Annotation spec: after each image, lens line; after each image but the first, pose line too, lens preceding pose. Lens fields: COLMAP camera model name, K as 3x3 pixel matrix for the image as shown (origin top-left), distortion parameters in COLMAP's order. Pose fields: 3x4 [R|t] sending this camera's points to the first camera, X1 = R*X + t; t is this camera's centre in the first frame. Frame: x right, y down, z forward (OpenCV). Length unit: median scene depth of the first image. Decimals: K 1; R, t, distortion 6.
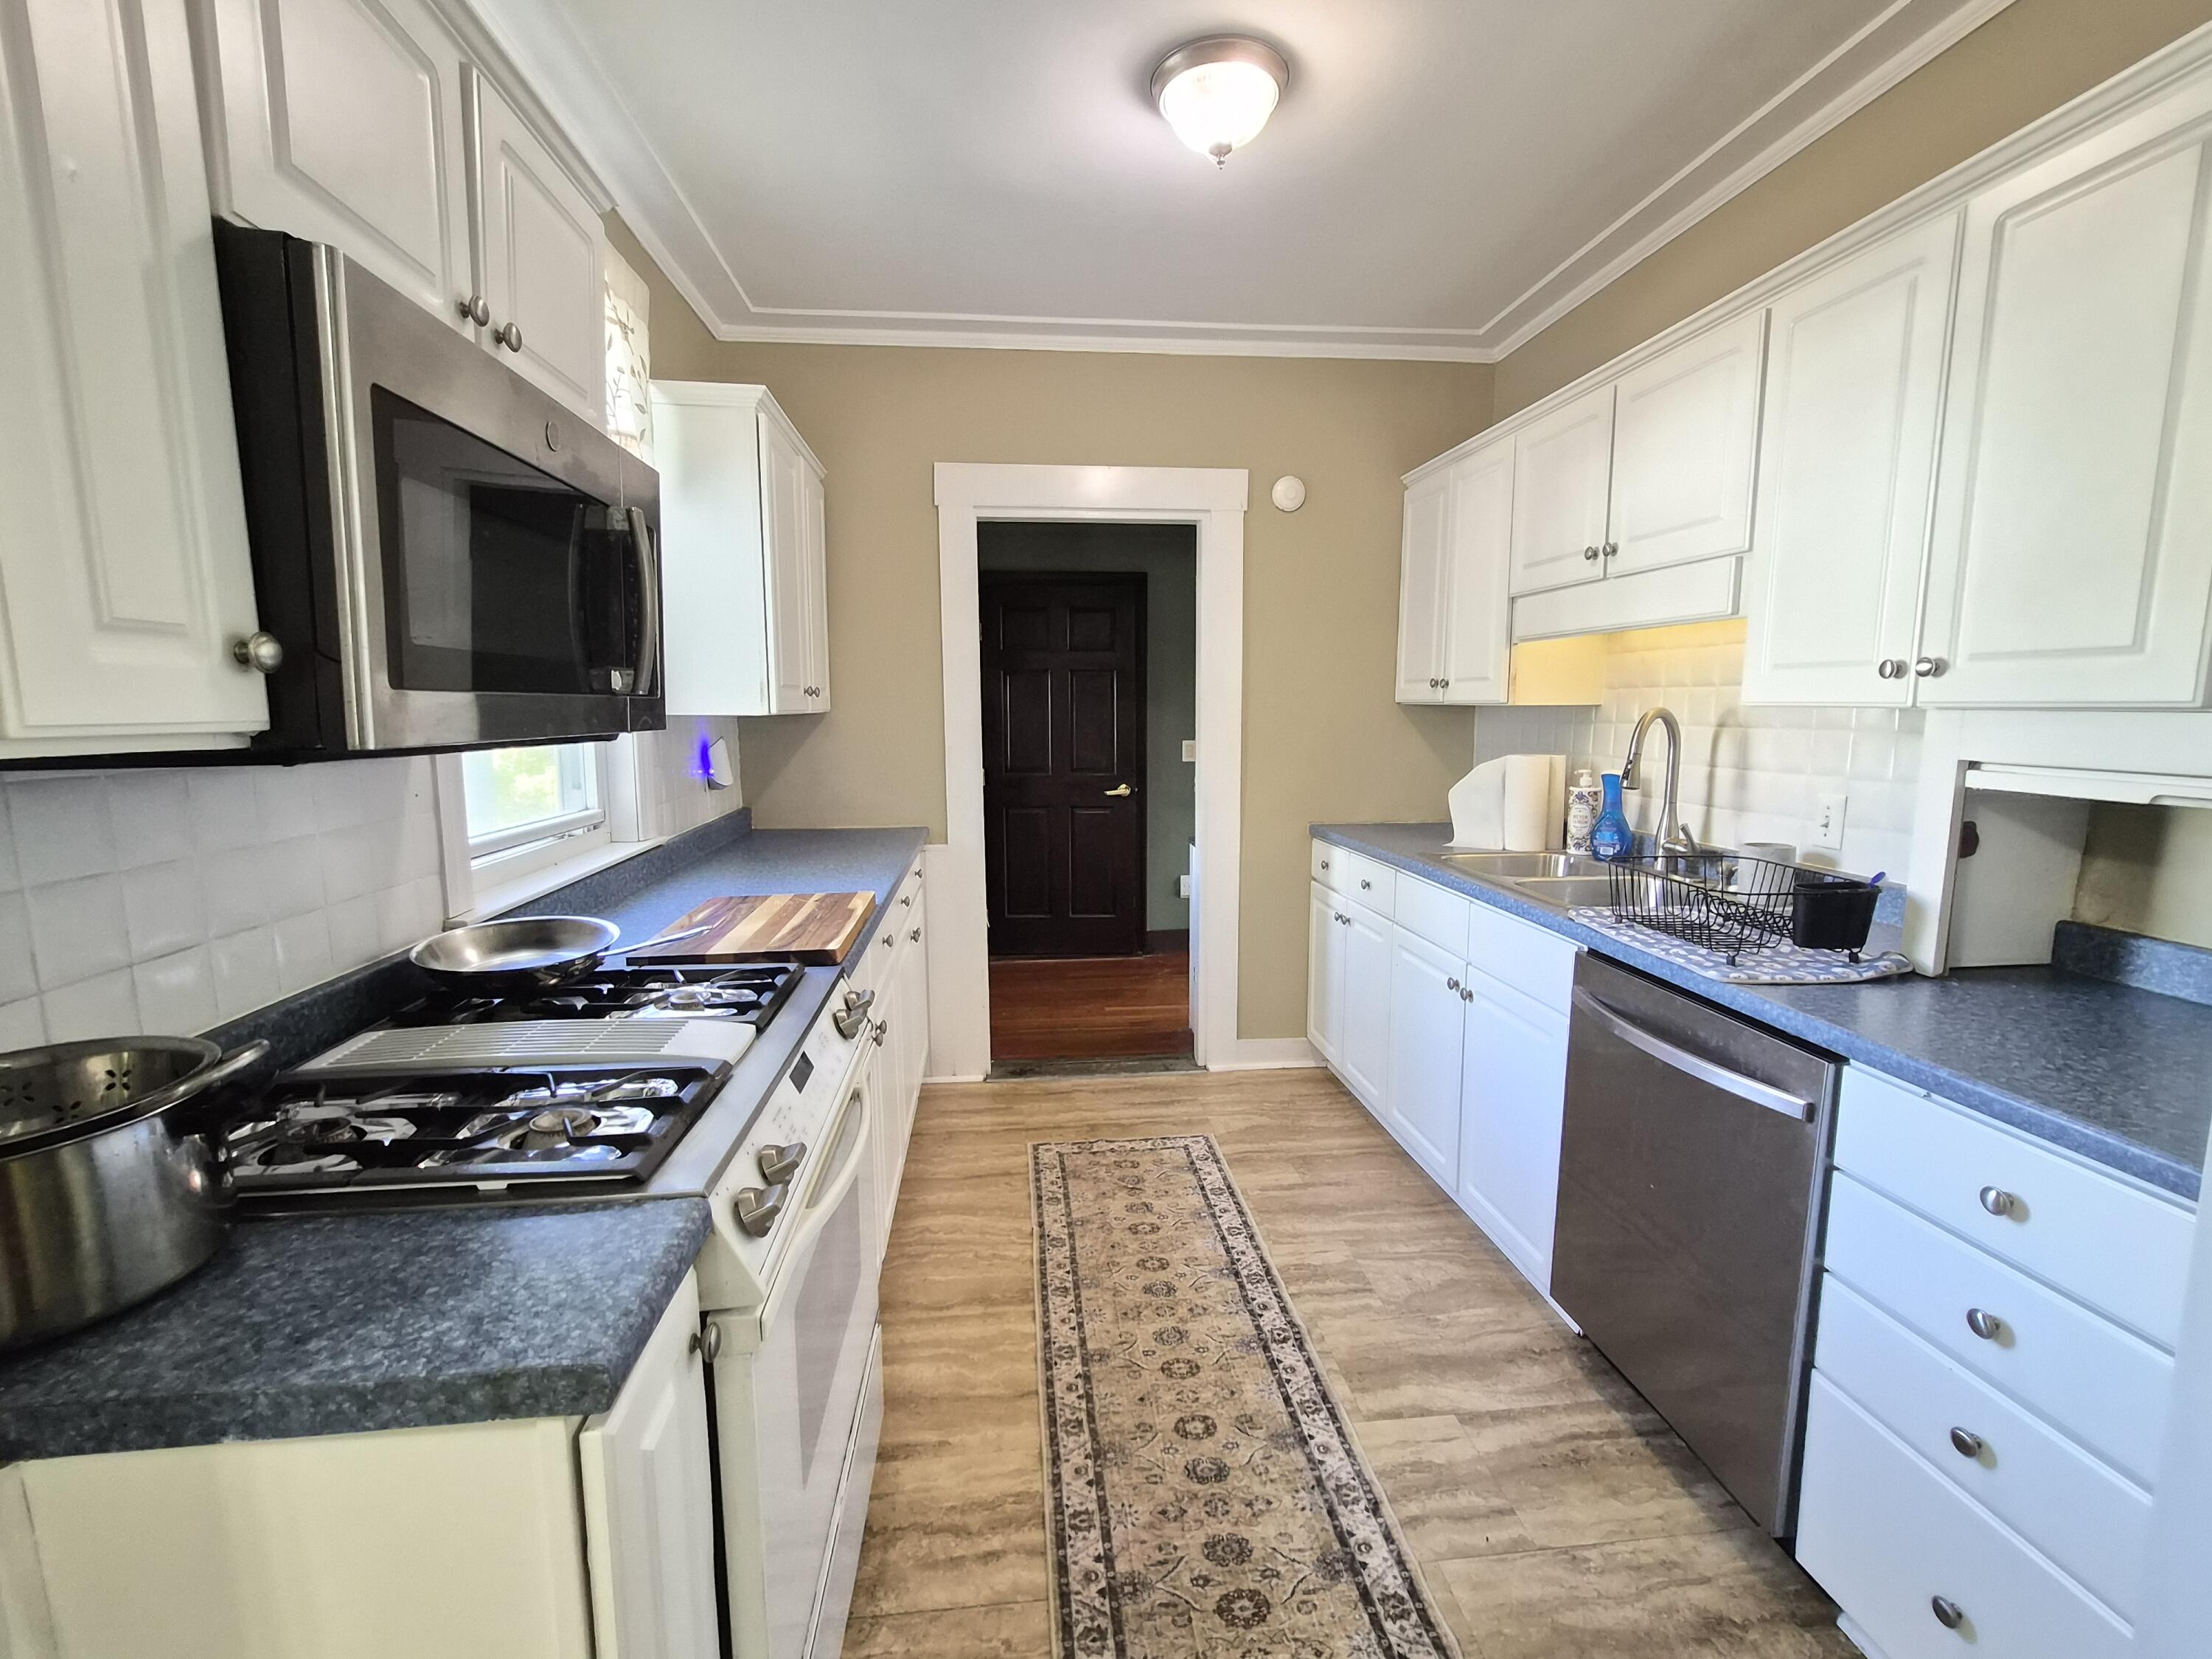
lens RADIAL K [[951.4, 0, 1107.2], [0, 951.4, 829.3], [0, 0, 1]] dist [-0.004237, -0.000236]
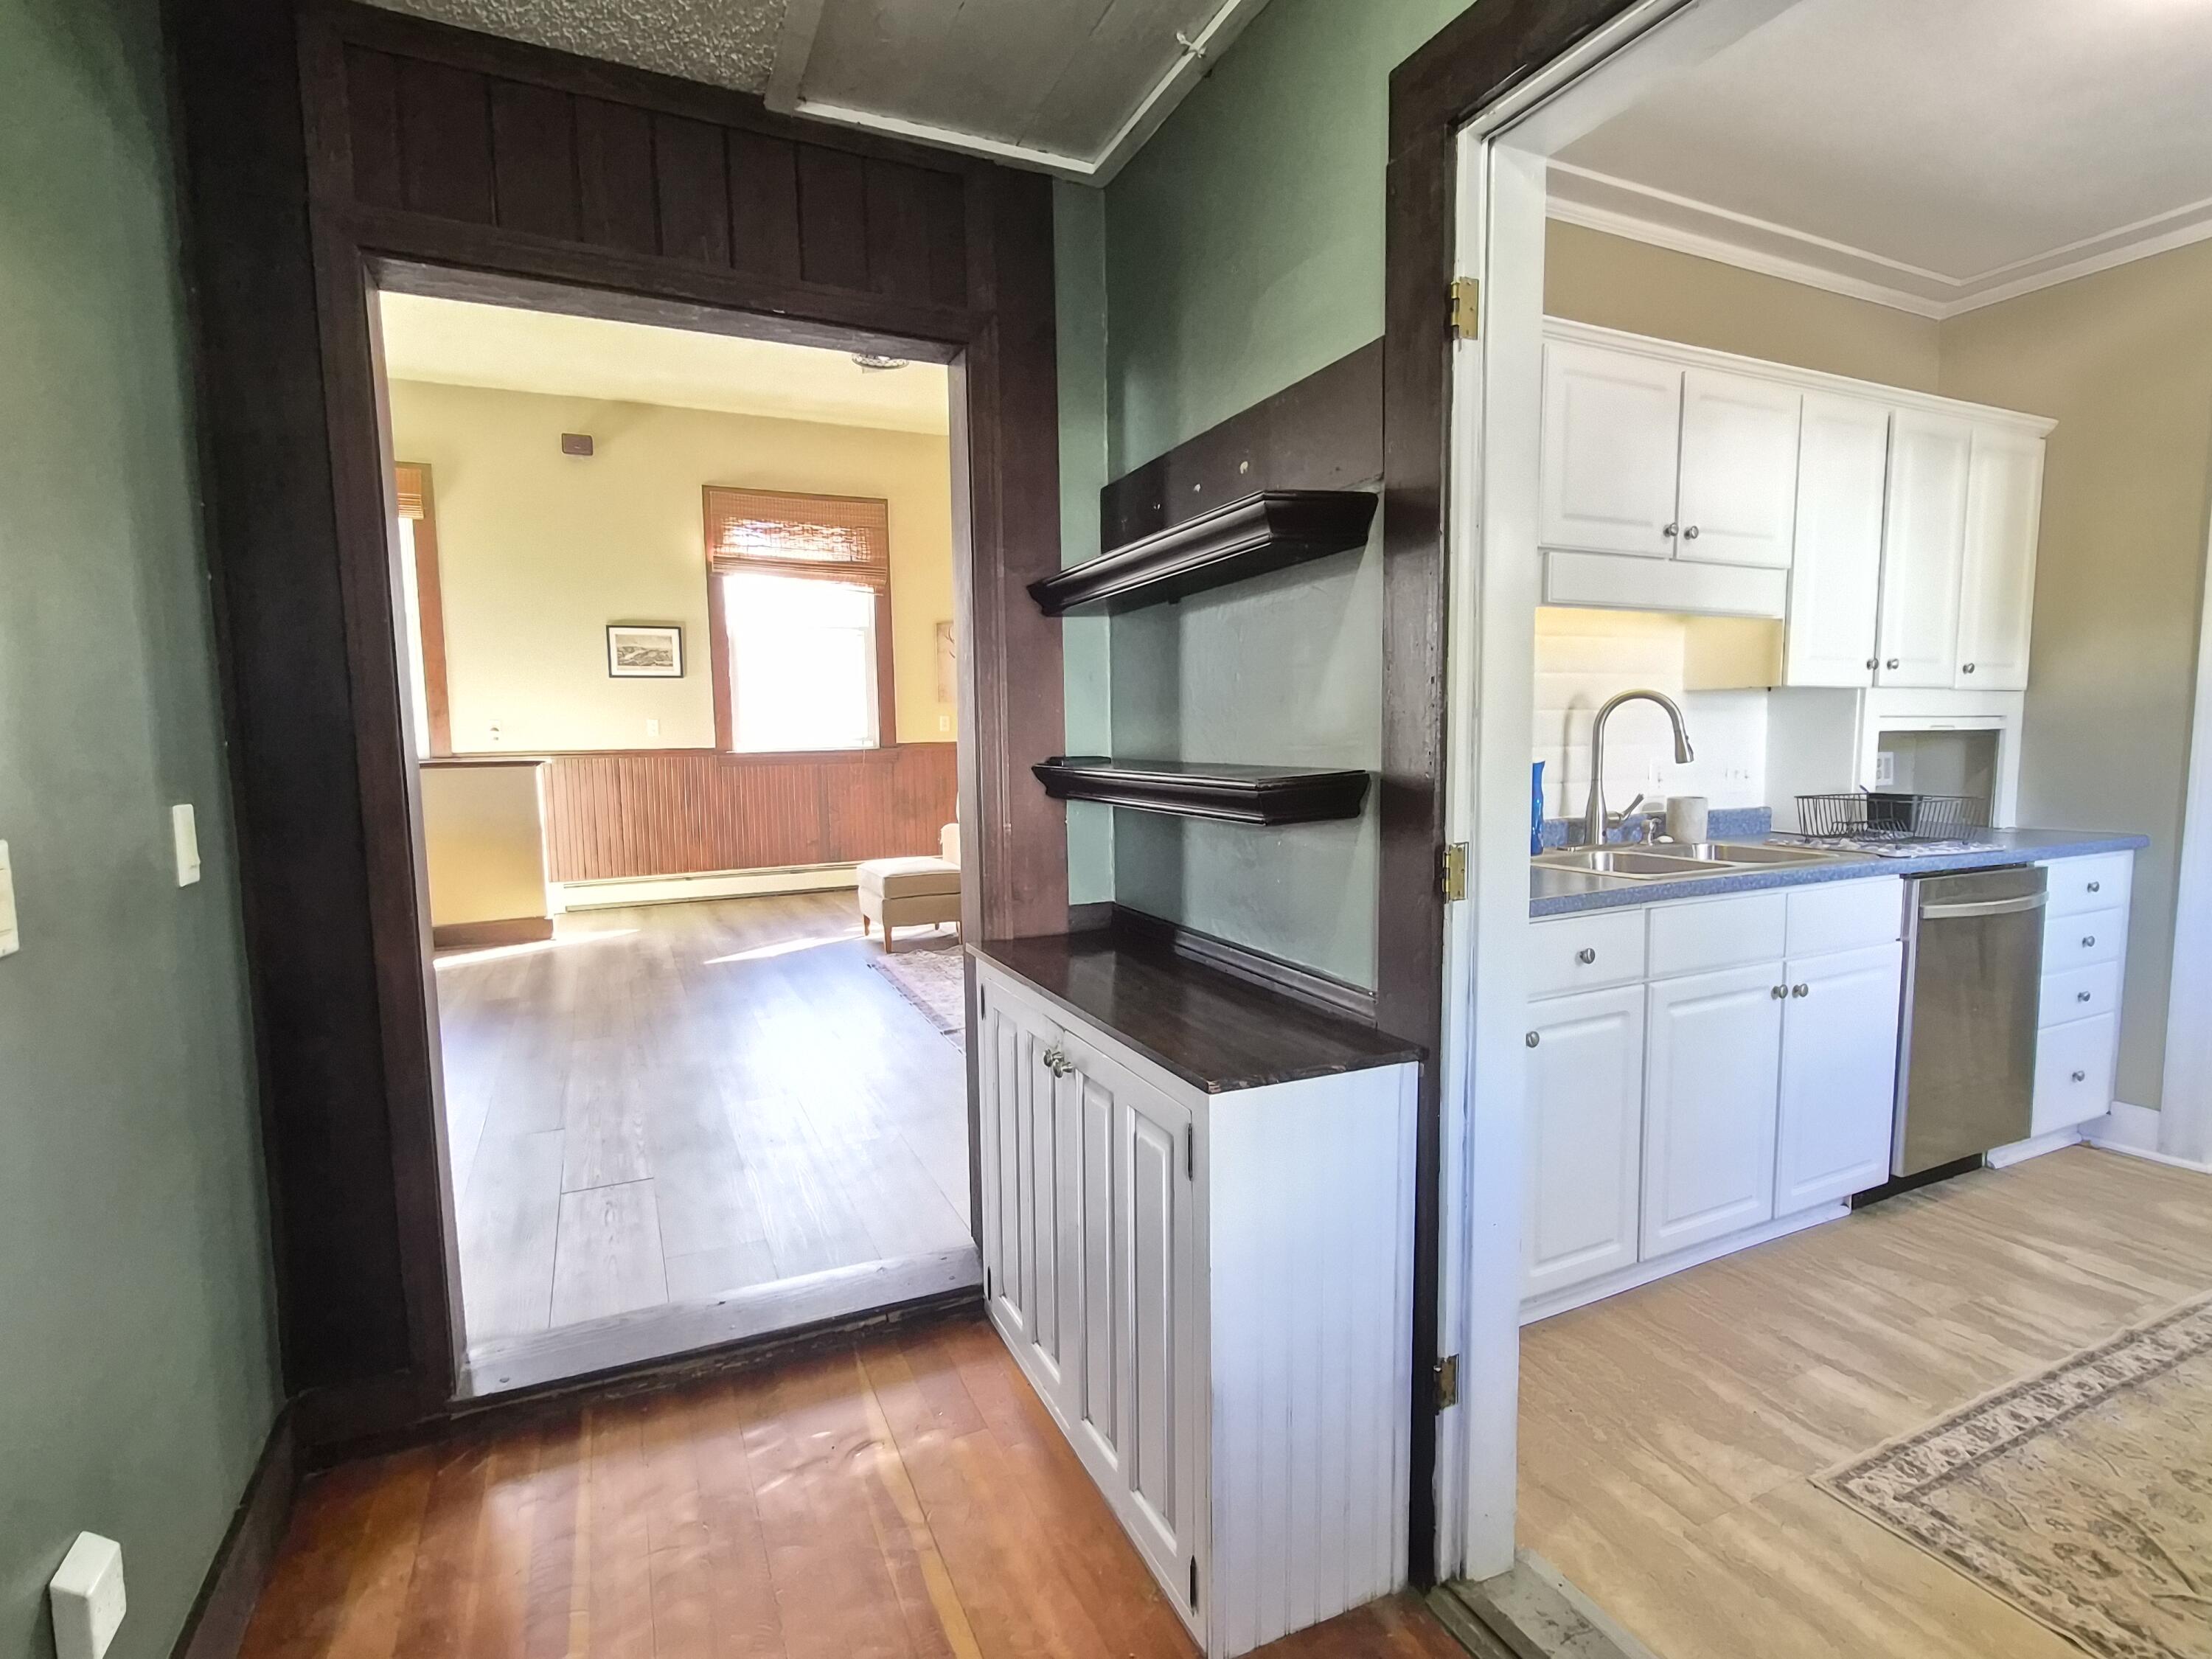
lens RADIAL K [[1092.7, 0, 1117.9], [0, 1092.7, 828.6], [0, 0, 1]] dist [-0.006893, 0.002514]
pose [[-0.323991, -0.080943, 0.942591, -0.385159], [0.133293, 0.982489, 0.130186, -0.204082], [-0.936623, 0.167820, -0.307529, 1.884606]]
